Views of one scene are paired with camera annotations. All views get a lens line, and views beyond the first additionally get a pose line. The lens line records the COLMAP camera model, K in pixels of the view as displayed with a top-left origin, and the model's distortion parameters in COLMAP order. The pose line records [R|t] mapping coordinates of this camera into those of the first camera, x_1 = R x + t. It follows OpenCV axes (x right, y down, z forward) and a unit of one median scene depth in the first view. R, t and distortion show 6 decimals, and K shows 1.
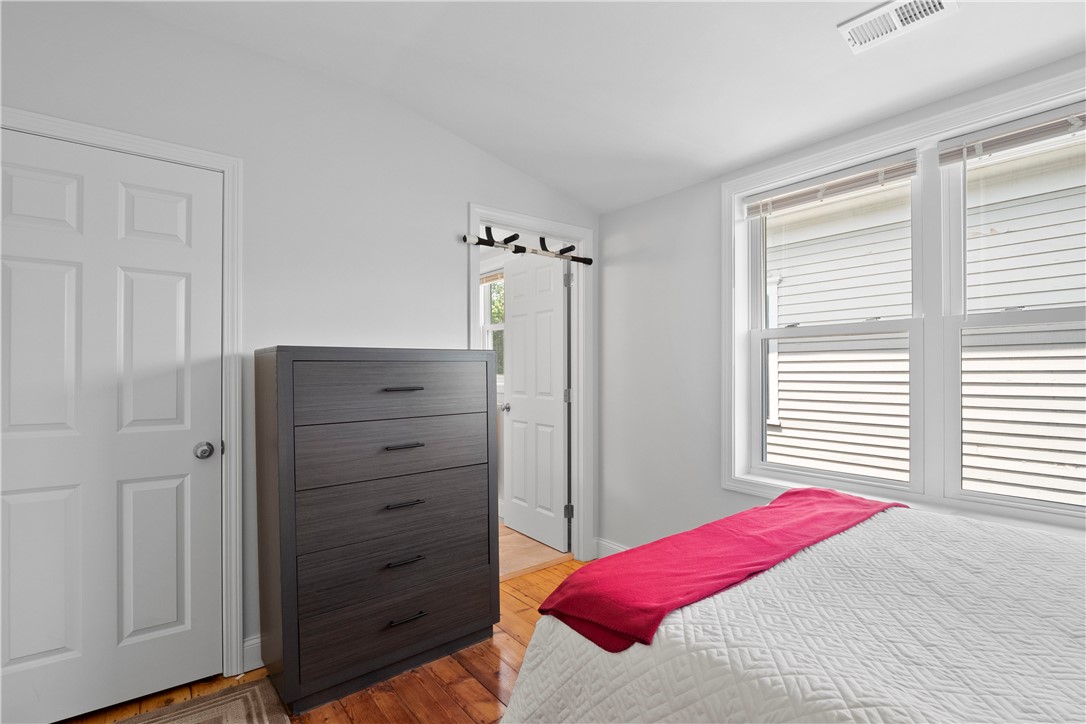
lens RADIAL K [[512.7, 0, 542.6], [0, 512.7, 366.1], [0, 0, 1]] dist [-0.011489, -0.002161]
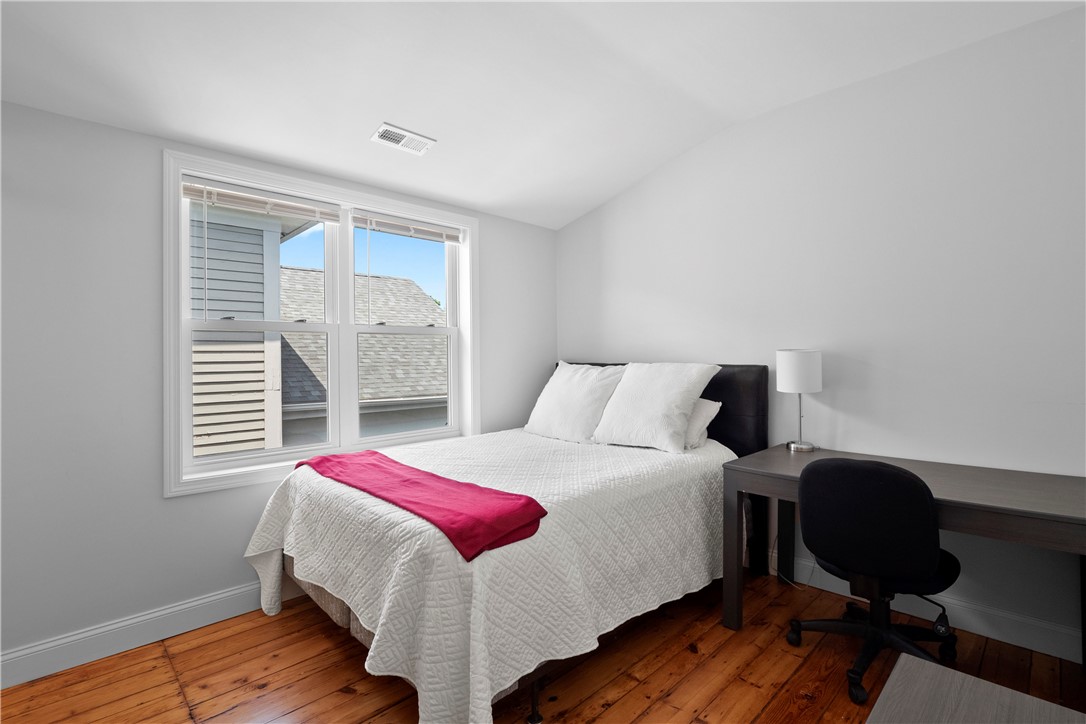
lens RADIAL K [[512.7, 0, 542.5], [0, 512.7, 360.5], [0, 0, 1]] dist [-0.011489, -0.002161]
pose [[-0.120622, -0.005132, 0.992685, -0.616777], [0.002563, 0.999982, 0.005481, 0.001477], [-0.992695, 0.003206, -0.120607, 0.491511]]
